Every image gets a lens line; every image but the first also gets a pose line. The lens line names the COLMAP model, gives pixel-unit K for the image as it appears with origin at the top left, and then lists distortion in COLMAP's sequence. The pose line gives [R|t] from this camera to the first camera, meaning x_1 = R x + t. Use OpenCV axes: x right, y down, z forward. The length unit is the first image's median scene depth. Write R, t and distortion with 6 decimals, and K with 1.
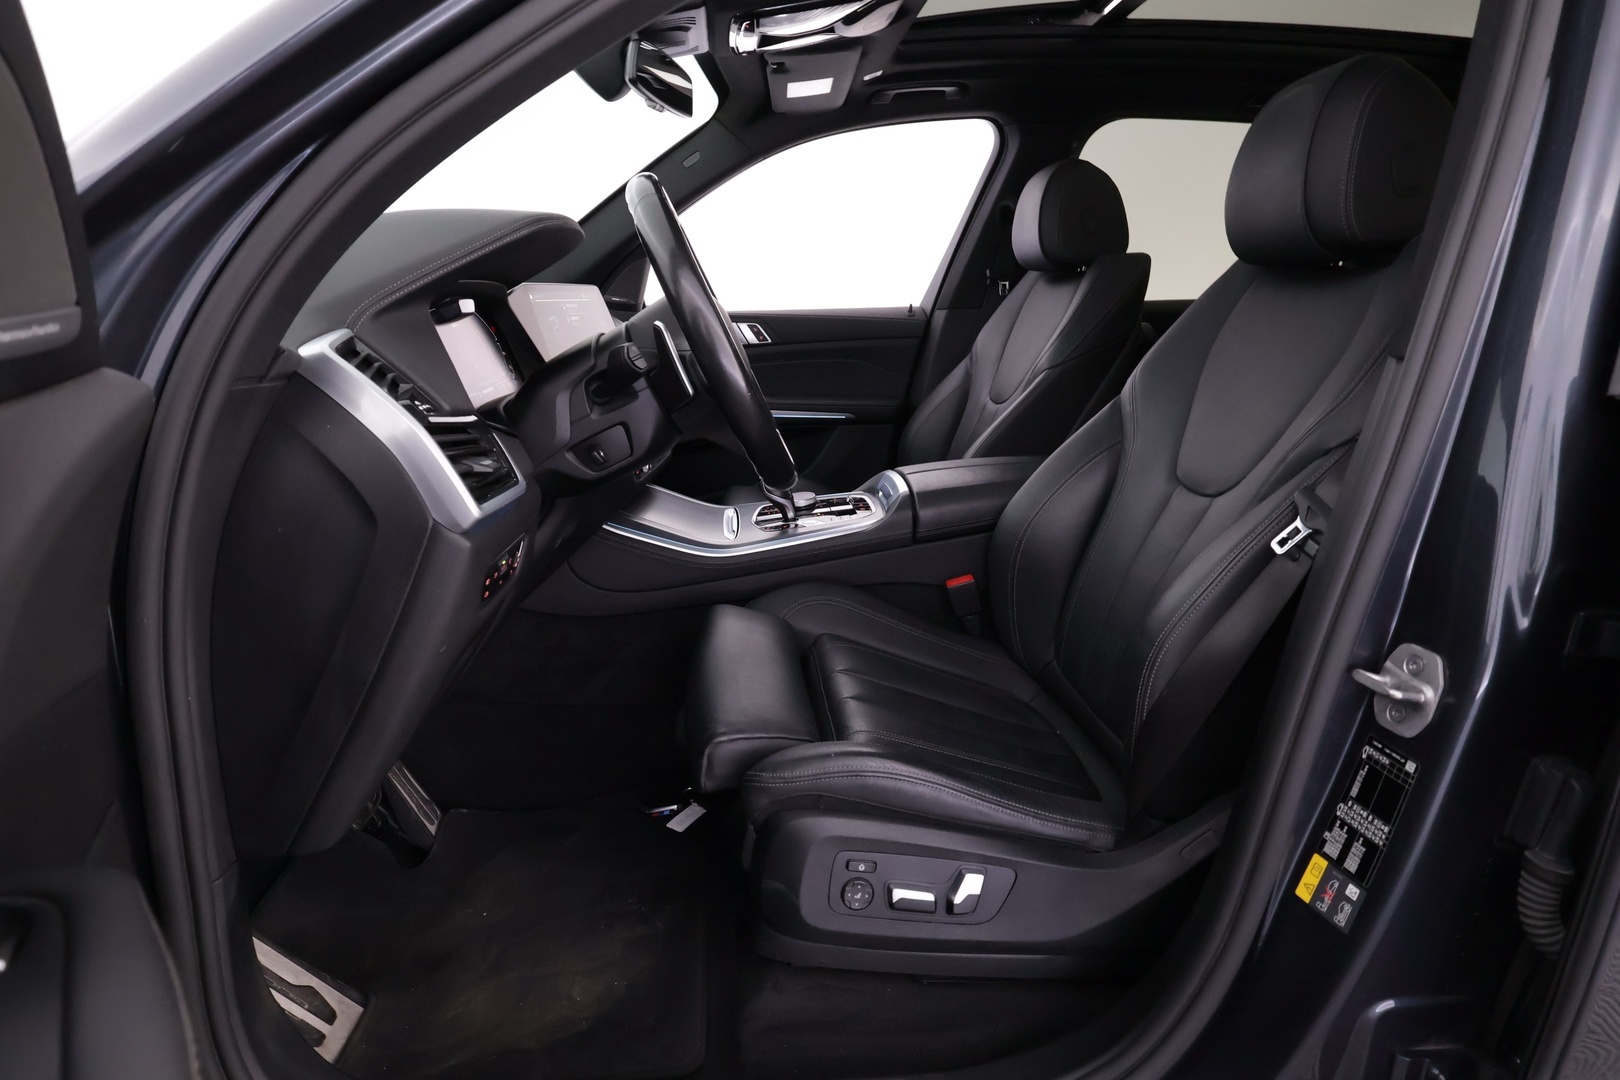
lens RADIAL K [[869.2, 0, 810.0], [0, 869.2, 540.0], [0, 0, 1]] dist [-0.000461, 0.001211]
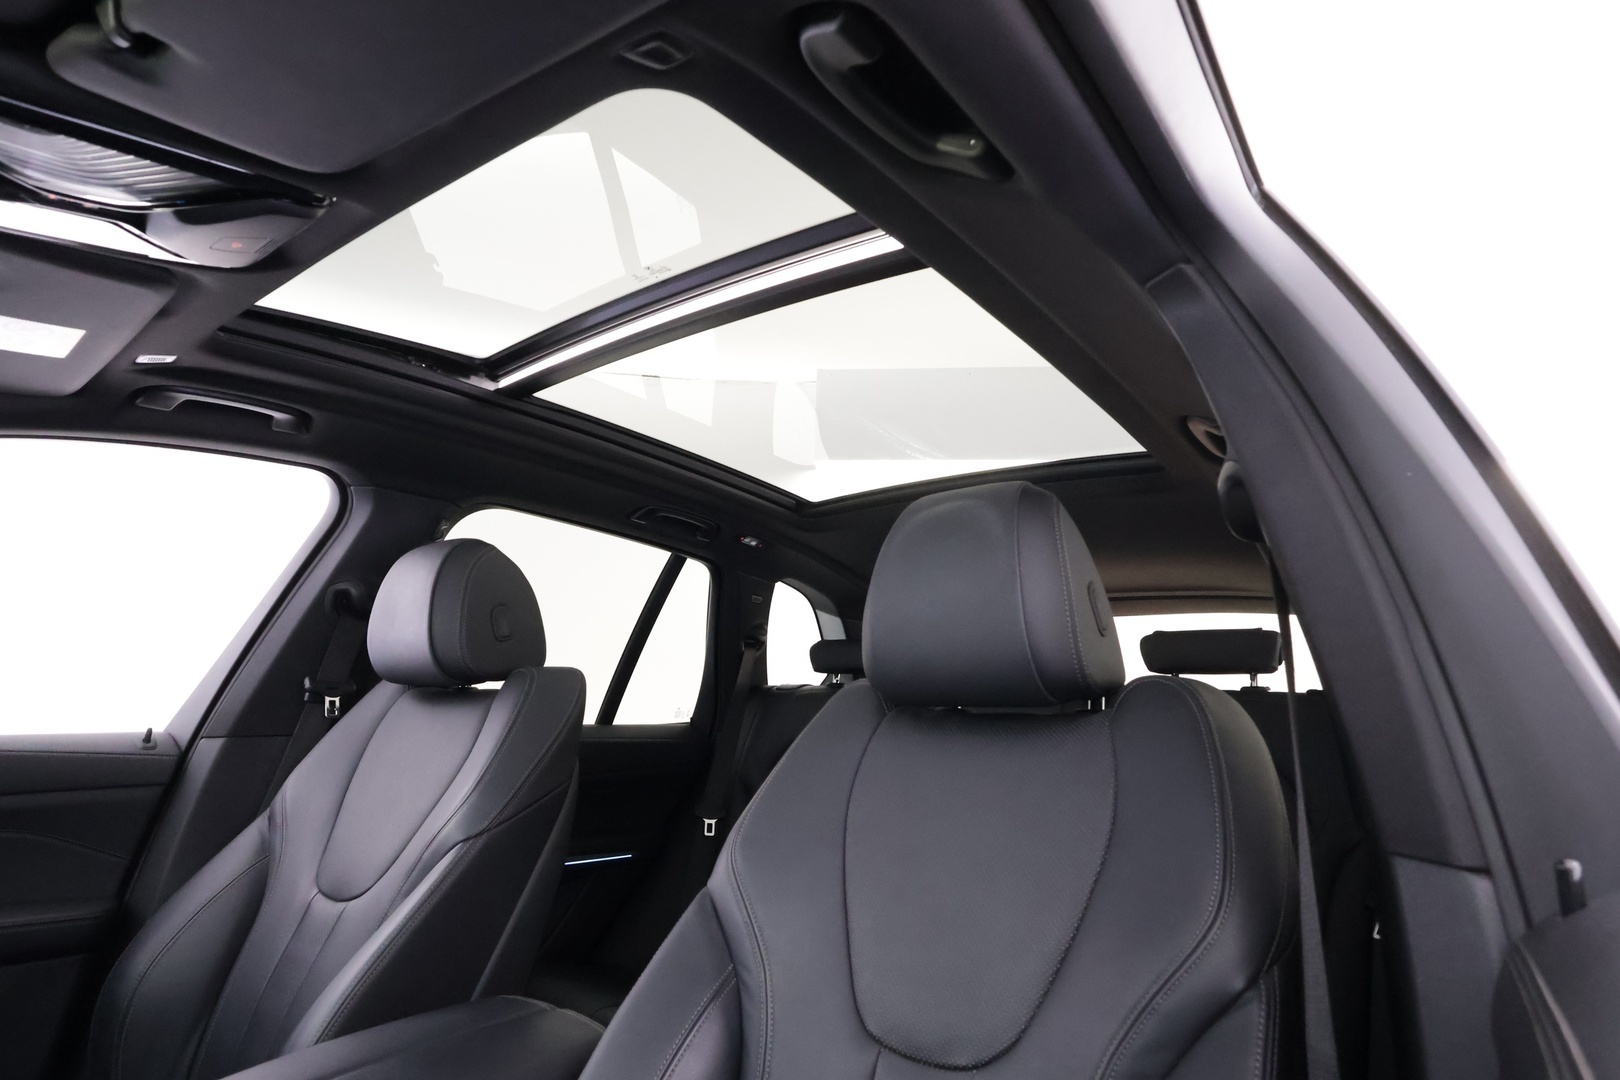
lens RADIAL K [[869.2, 0, 810.0], [0, 869.2, 540.0], [0, 0, 1]] dist [-0.000461, 0.001211]
pose [[0.667773, 0.156767, 0.727670, -0.037929], [0.185693, 0.911580, -0.366796, -0.100657], [-0.720831, 0.380060, 0.579618, 0.324134]]
